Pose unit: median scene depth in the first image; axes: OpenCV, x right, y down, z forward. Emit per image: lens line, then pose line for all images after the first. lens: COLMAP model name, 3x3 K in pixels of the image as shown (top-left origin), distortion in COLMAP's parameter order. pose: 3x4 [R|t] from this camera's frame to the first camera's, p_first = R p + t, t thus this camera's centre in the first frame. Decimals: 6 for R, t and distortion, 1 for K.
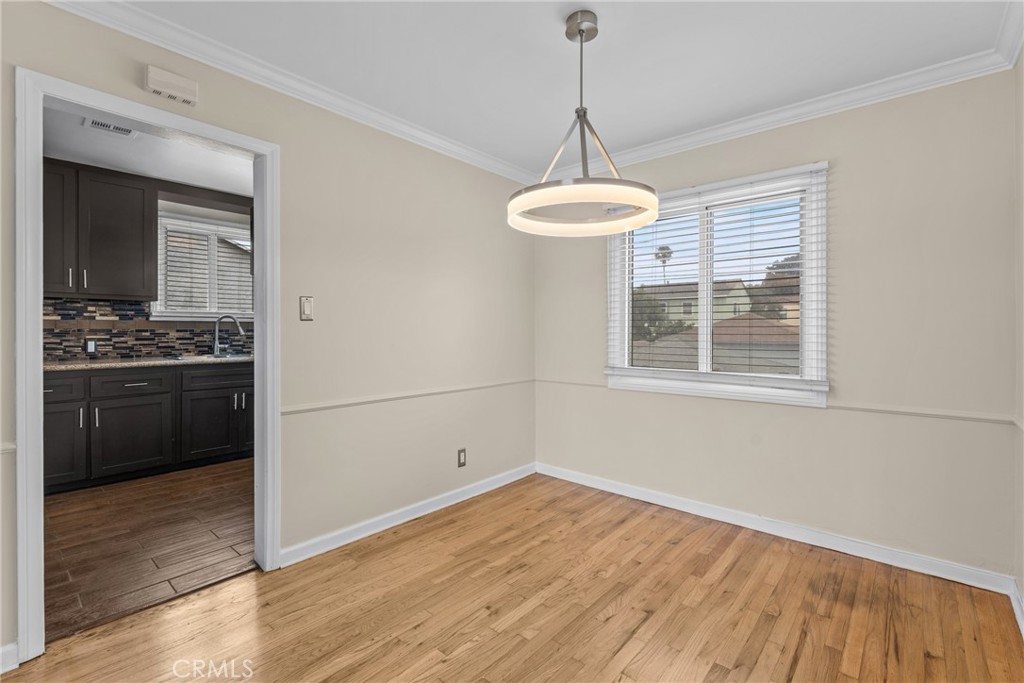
lens RADIAL K [[461.5, 0, 512.3], [0, 461.5, 336.6], [0, 0, 1]] dist [0.000366, -0.000299]
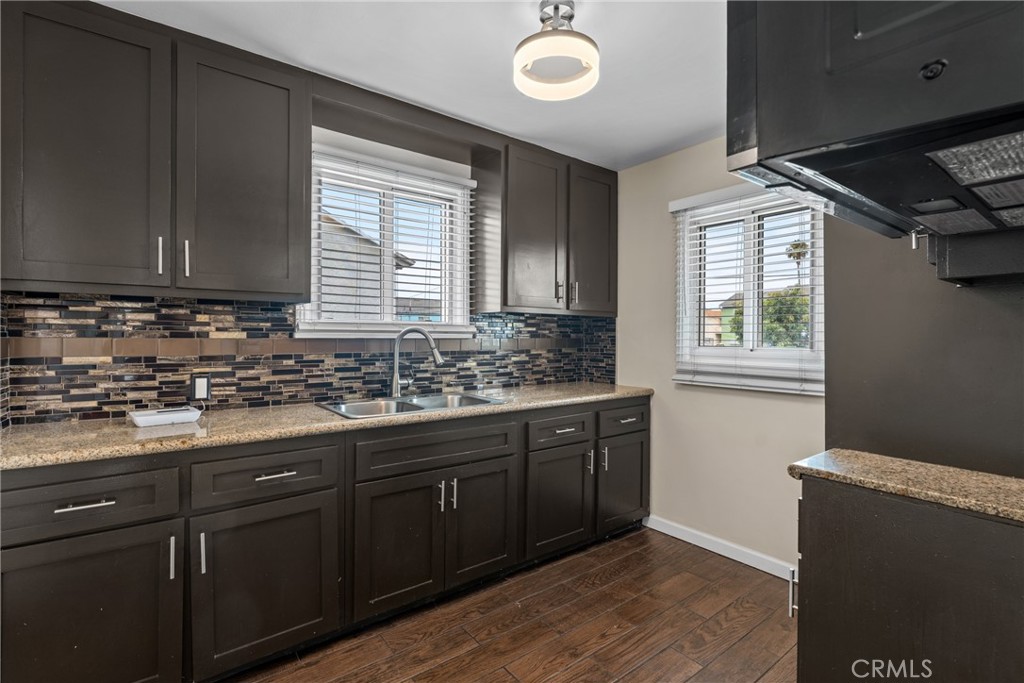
lens RADIAL K [[477.7, 0, 512.0], [0, 477.7, 341.5], [0, 0, 1]] dist [-0.000434, 0.000007]
pose [[0.979311, 0.002494, -0.202347, -0.416162], [-0.003278, 0.999988, -0.003541, -0.030325], [0.202336, 0.004131, 0.979308, 0.493226]]
